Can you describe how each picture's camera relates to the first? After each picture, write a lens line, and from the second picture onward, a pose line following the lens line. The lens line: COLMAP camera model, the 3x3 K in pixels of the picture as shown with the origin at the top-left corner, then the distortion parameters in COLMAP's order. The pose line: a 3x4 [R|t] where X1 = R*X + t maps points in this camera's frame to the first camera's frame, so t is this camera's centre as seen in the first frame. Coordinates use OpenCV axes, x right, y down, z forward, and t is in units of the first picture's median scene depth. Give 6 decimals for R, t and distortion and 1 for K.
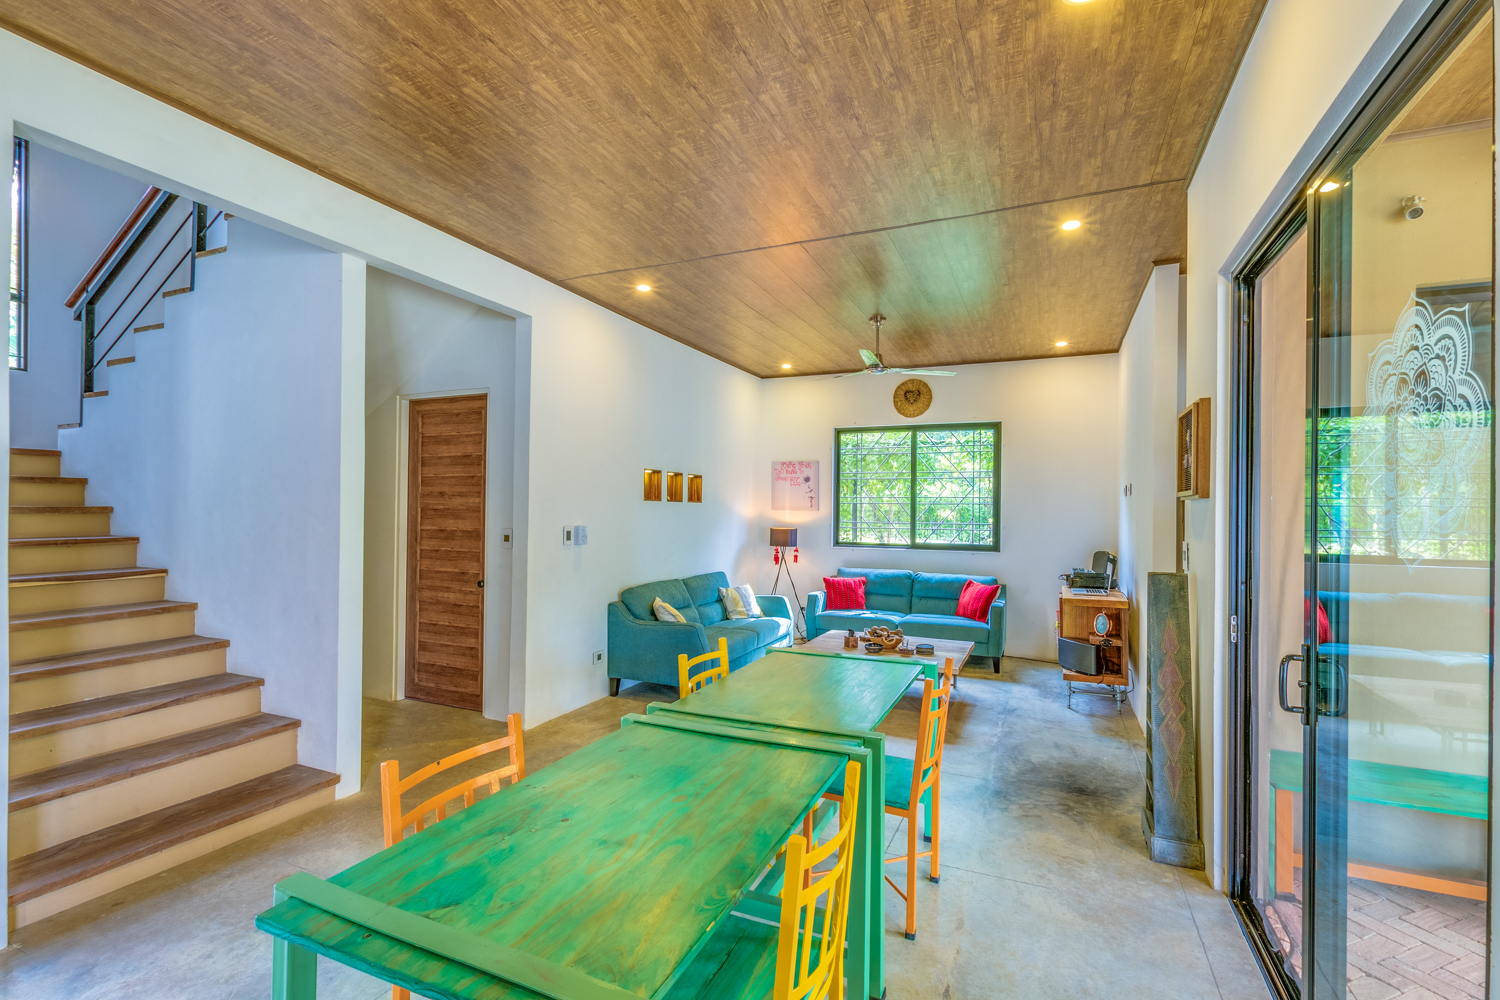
lens RADIAL K [[681.5, 0, 752.3], [0, 681.5, 506.6], [0, 0, 1]] dist [0.004380, -0.001129]
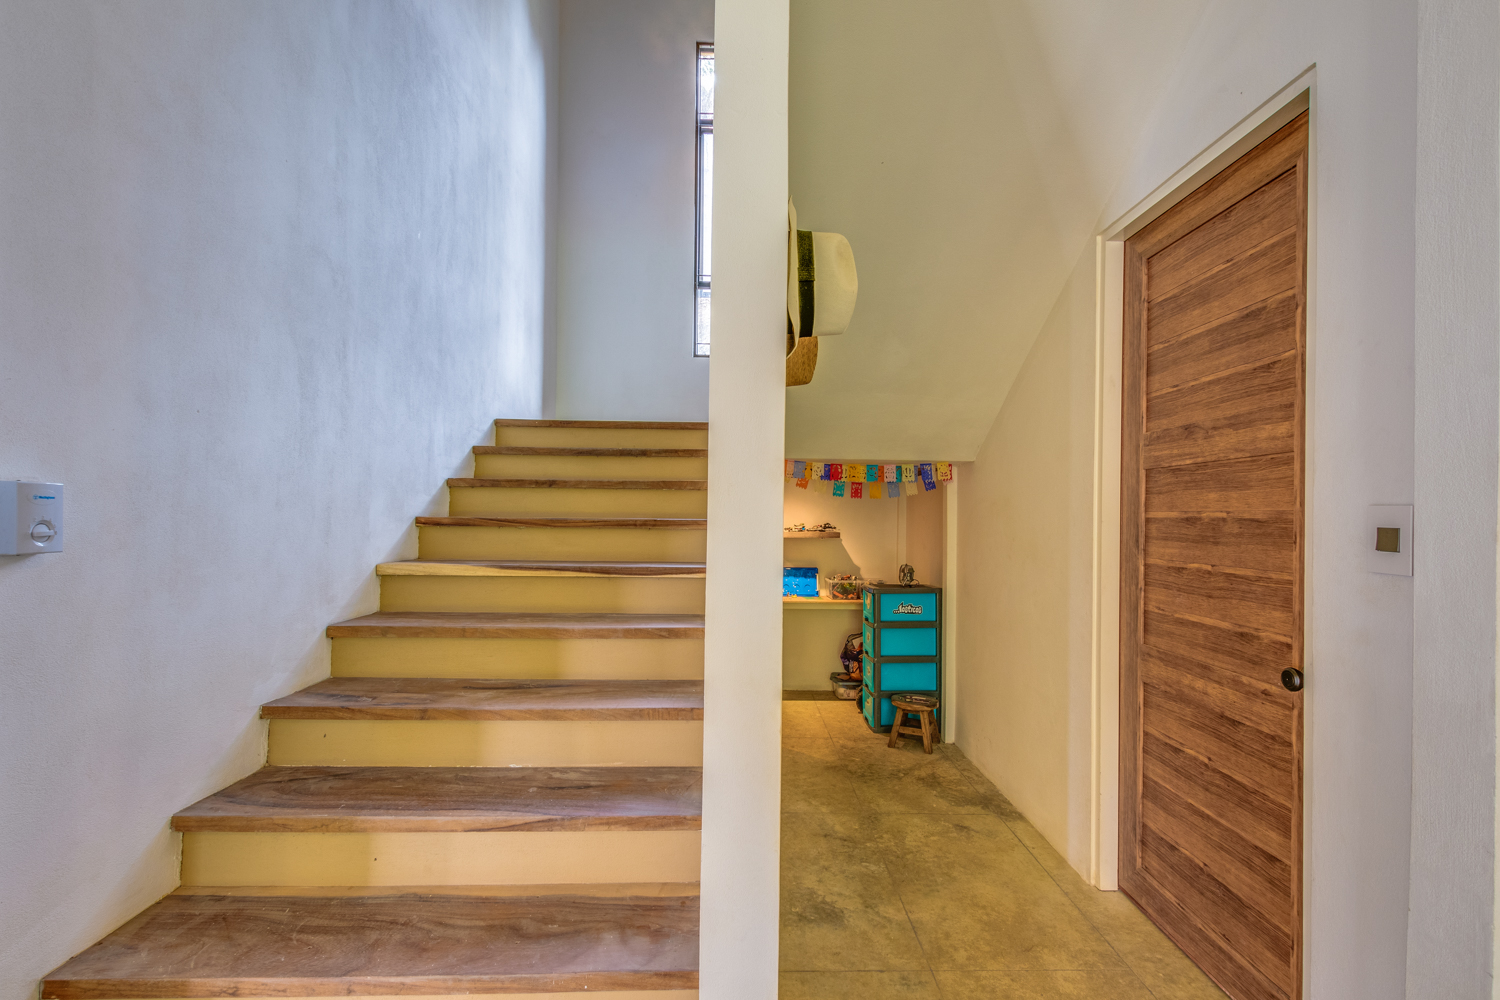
lens RADIAL K [[681.5, 0, 758.4], [0, 681.5, 506.2], [0, 0, 1]] dist [0.004380, -0.001129]
pose [[0.427689, -0.017860, -0.903750, -0.201739], [-0.005046, 0.999742, -0.022145, 0.037401], [0.903912, 0.014031, 0.427488, 0.603045]]
